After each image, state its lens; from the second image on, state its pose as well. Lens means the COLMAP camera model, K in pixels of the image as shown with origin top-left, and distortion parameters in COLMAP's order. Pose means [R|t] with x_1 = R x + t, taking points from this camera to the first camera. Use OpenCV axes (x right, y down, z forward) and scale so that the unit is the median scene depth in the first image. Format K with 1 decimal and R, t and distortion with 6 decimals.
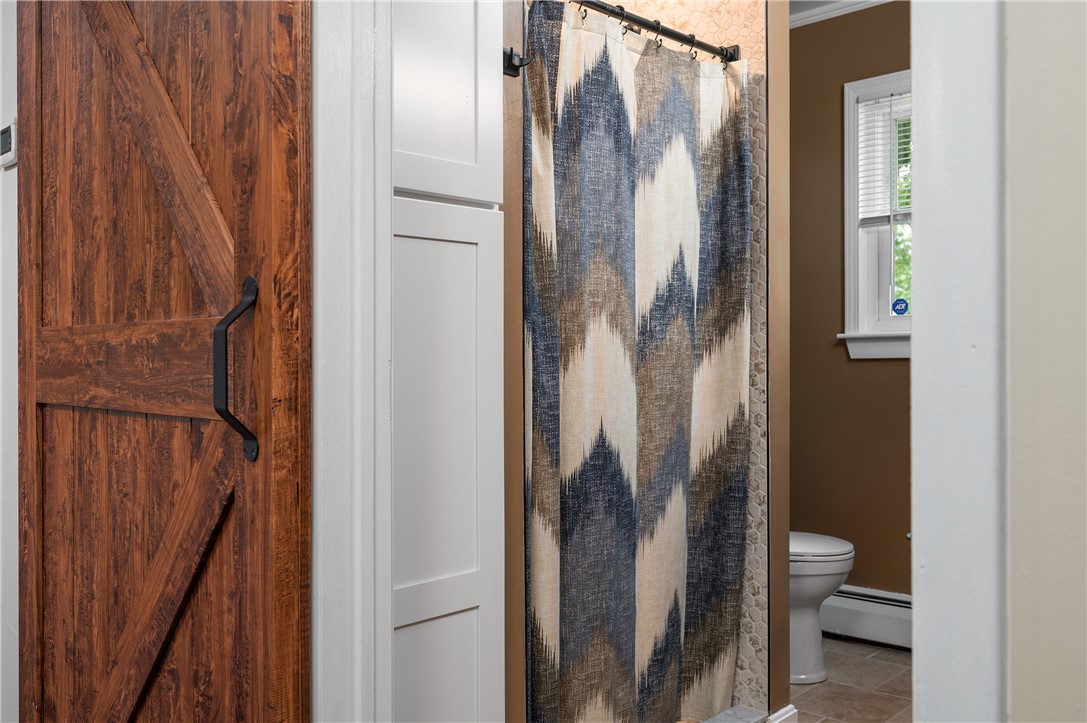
lens RADIAL K [[962.6, 0, 543.9], [0, 962.6, 362.9], [0, 0, 1]] dist [-0.011696, 0.000253]
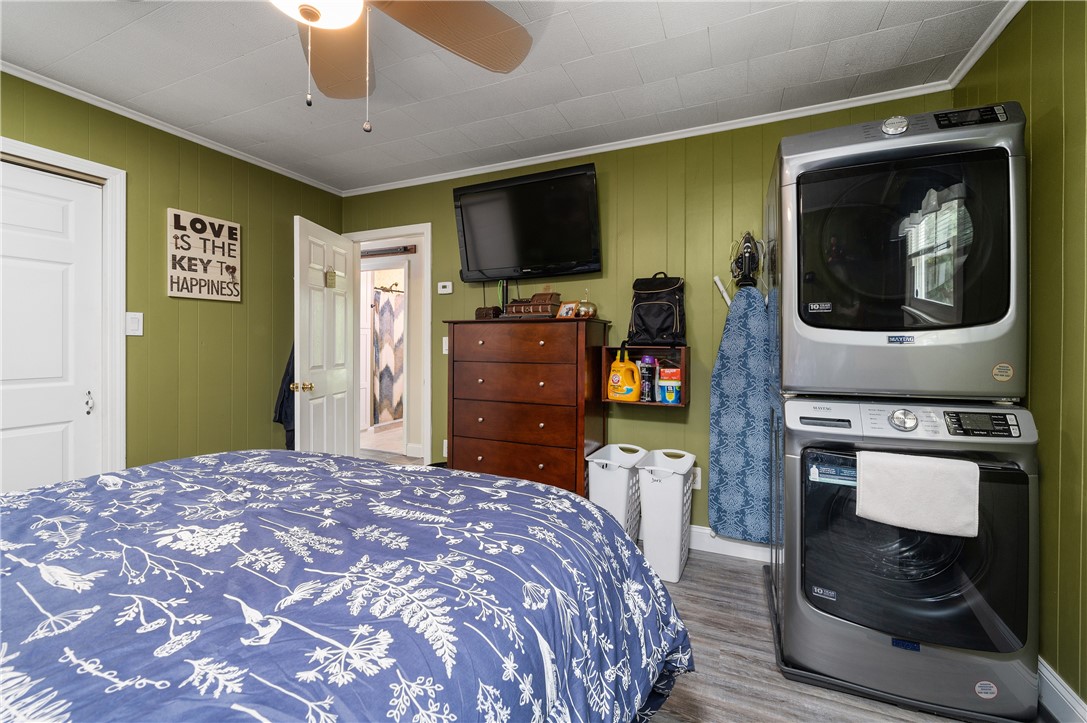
lens RADIAL K [[456.3, 0, 541.3], [0, 456.3, 351.4], [0, 0, 1]] dist [-0.000124, -0.000002]
pose [[0.933628, 0.006815, 0.358180, -0.059025], [-0.009672, 0.999934, 0.006183, -0.030080], [-0.358114, -0.009237, 0.933632, -1.942952]]
